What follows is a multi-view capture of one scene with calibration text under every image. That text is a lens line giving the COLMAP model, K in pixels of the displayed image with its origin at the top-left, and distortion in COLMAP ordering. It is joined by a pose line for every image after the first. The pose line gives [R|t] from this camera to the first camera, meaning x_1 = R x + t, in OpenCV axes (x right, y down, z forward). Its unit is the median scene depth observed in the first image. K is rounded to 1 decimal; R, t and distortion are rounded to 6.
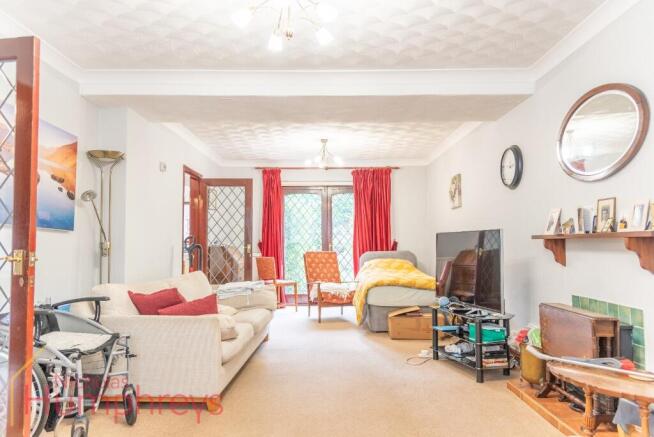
lens RADIAL K [[443.3, 0, 330.5], [0, 443.3, 224.6], [0, 0, 1]] dist [0.007591, 0.000410]
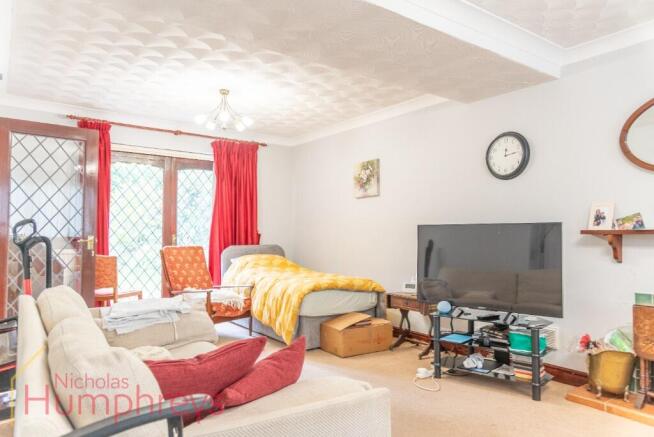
lens RADIAL K [[443.3, 0, 330.5], [0, 443.3, 224.6], [0, 0, 1]] dist [0.007591, 0.000410]
pose [[0.812325, 0.023185, 0.582745, -0.286071], [-0.034025, 0.999392, 0.007668, 0.013196], [-0.582212, -0.026057, 0.812619, 0.311243]]
